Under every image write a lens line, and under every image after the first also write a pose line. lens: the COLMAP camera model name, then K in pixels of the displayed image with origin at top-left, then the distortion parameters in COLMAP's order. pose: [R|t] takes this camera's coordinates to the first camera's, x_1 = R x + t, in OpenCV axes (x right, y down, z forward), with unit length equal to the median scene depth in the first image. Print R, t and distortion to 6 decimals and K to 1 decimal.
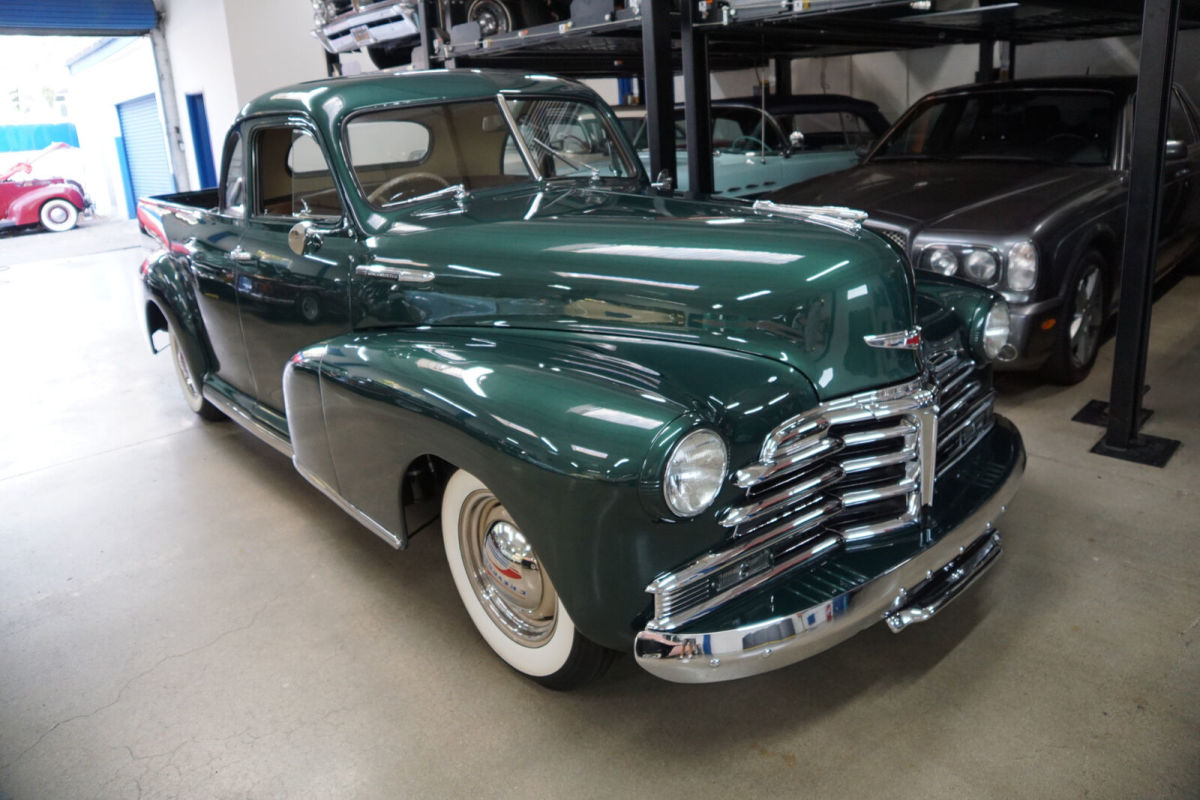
lens RADIAL K [[823.8, 0, 600.1], [0, 823.8, 323.3], [0, 0, 1]] dist [-0.142208, 0.101138]
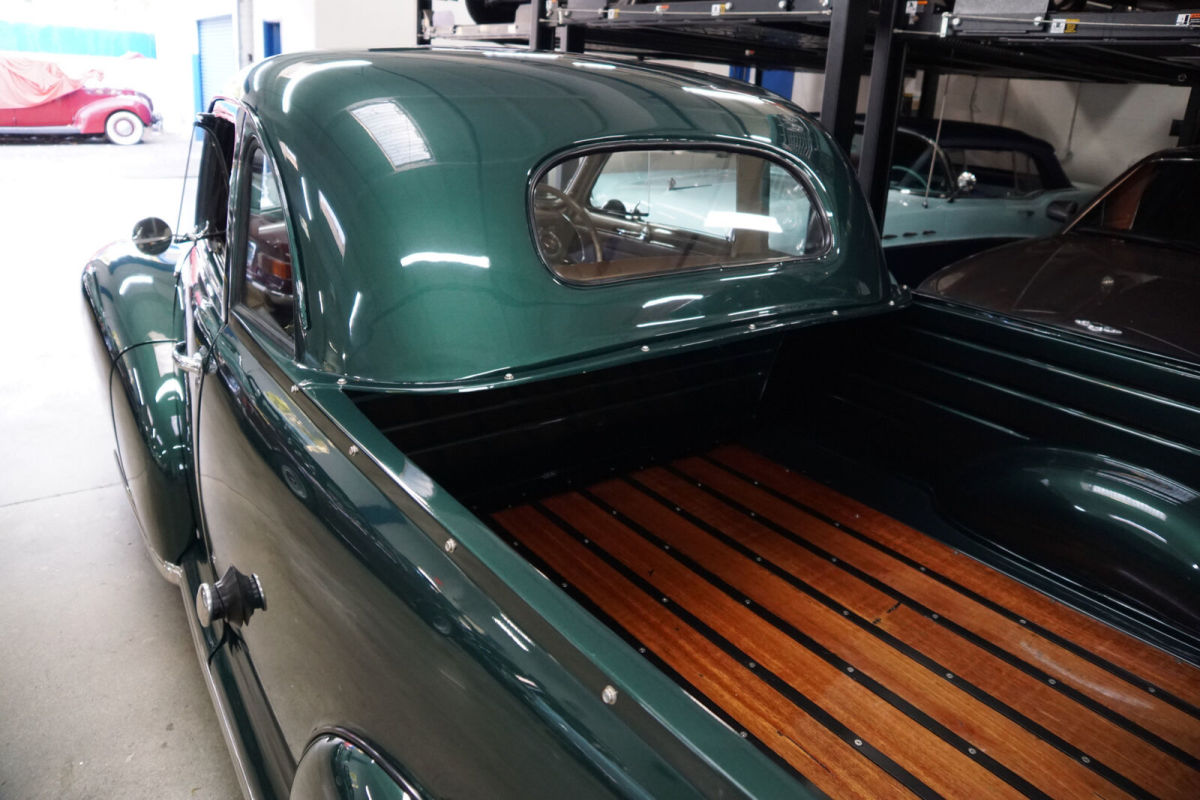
lens RADIAL K [[823.8, 0, 600.1], [0, 823.8, 323.3], [0, 0, 1]] dist [-0.142208, 0.101138]
pose [[0.987440, 0.146768, -0.058492, -0.063008], [-0.144475, 0.988630, 0.041691, -0.075099], [0.063946, -0.032716, 0.997417, 0.191336]]
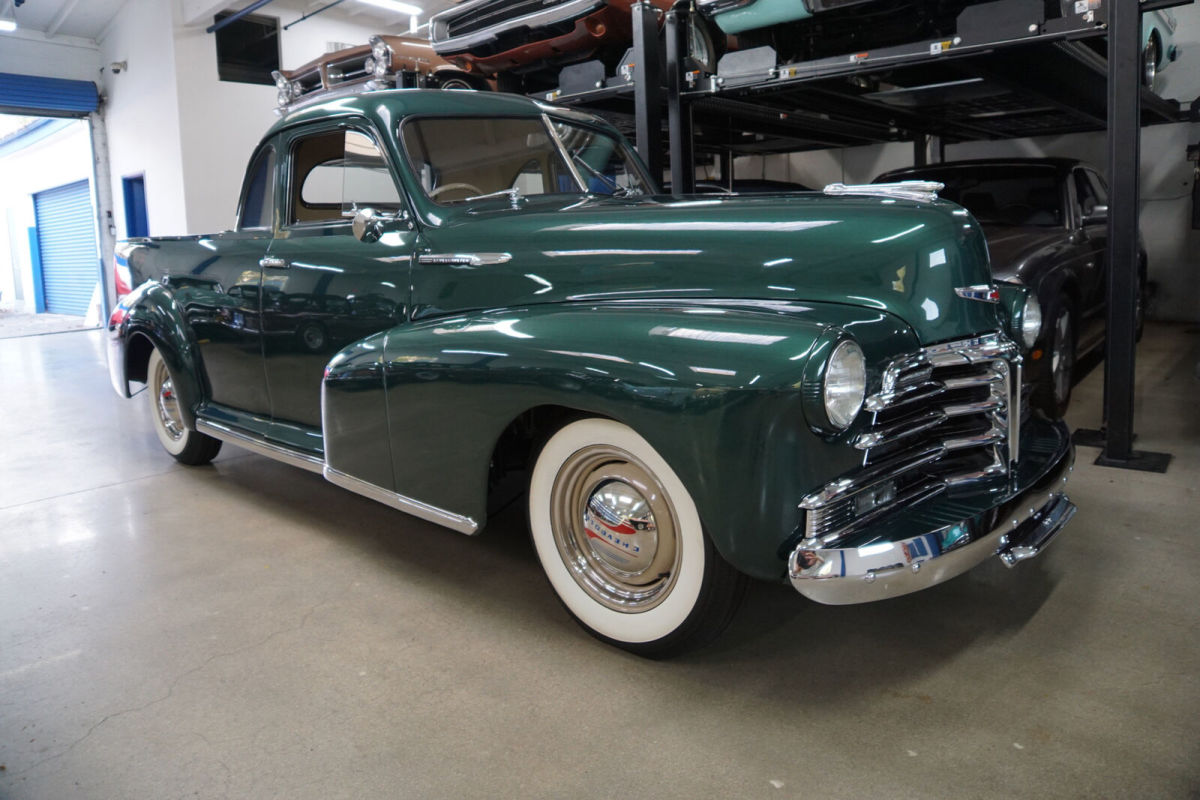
lens RADIAL K [[825.8, 0, 596.5], [0, 825.8, 322.6], [0, 0, 1]] dist [-0.146965, 0.107729]
pose [[0.994210, 0.013326, 0.106628, -0.089241], [0.002741, 0.988814, -0.149130, 0.075067], [-0.107423, 0.148559, 0.983052, 0.002710]]
